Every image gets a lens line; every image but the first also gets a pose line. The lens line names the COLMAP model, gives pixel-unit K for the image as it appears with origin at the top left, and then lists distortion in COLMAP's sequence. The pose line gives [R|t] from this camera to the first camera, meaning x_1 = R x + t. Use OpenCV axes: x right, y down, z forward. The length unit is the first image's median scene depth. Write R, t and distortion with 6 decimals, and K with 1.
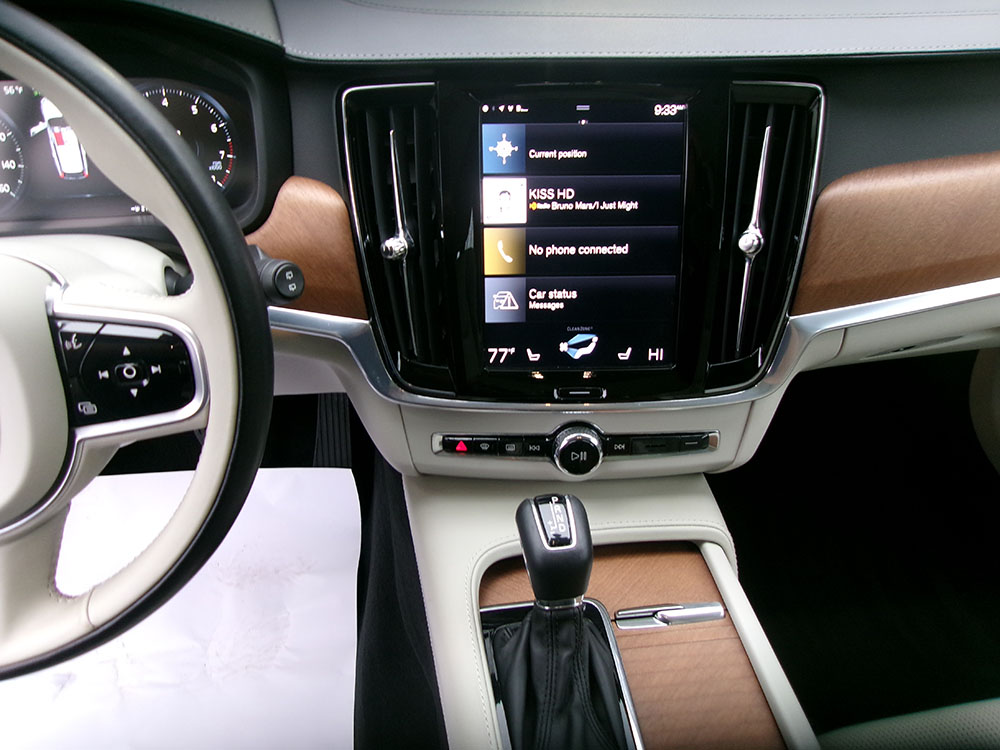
lens RADIAL K [[773.0, 0, 501.6], [0, 773.0, 370.6], [0, 0, 1]] dist [-0.002107, 0.022013]
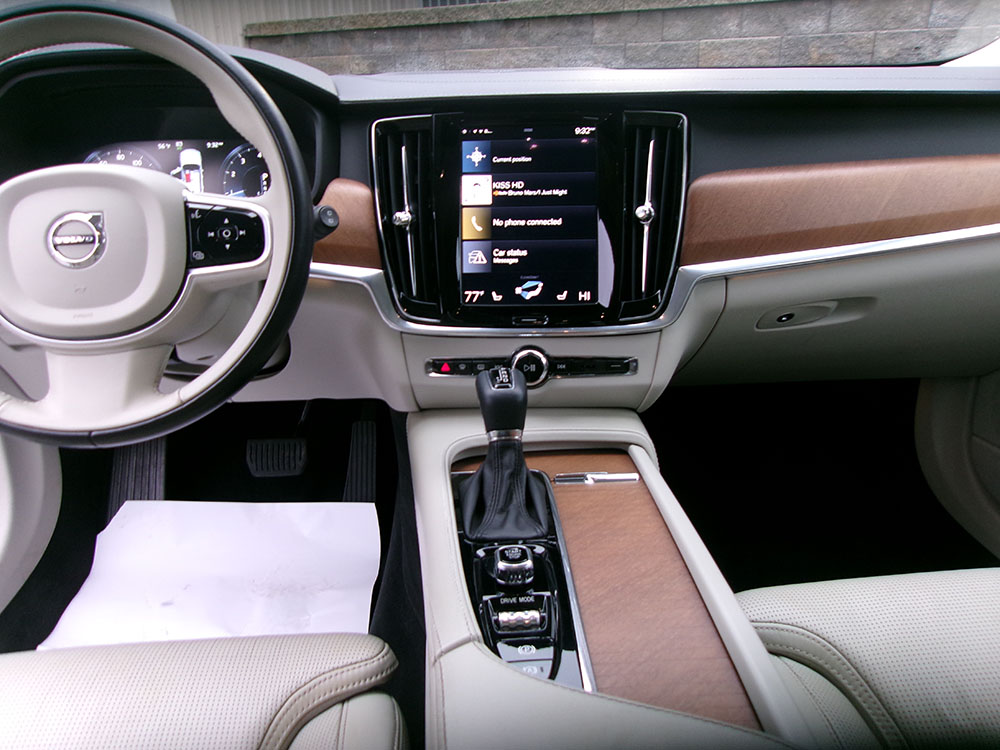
lens RADIAL K [[773.0, 0, 501.8], [0, 773.0, 370.3], [0, 0, 1]] dist [-0.002107, 0.022013]
pose [[0.997817, -0.000289, -0.066041, 0.143816], [-0.018598, 0.958290, -0.285192, 0.513477], [0.063369, 0.285798, 0.956192, -0.307366]]
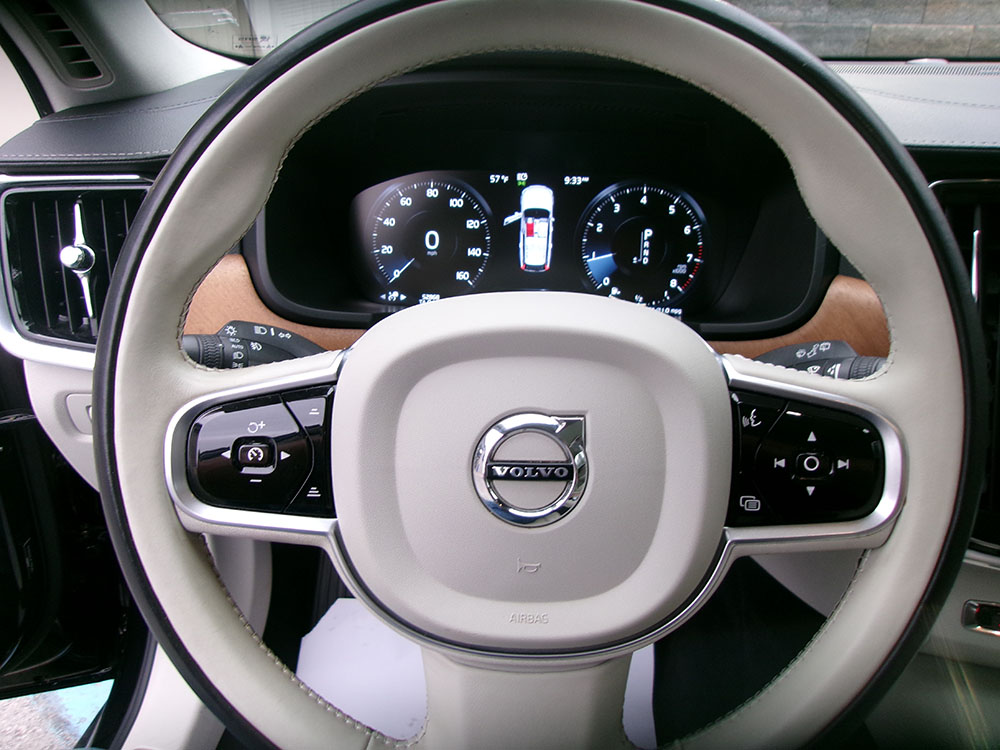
lens RADIAL K [[773.0, 0, 497.0], [0, 773.0, 379.7], [0, 0, 1]] dist [-0.002107, 0.022013]
pose [[0.981775, 0.091588, -0.166524, -0.473821], [-0.123480, 0.973479, -0.192592, 0.077944], [0.144468, 0.209644, 0.967046, 0.115780]]
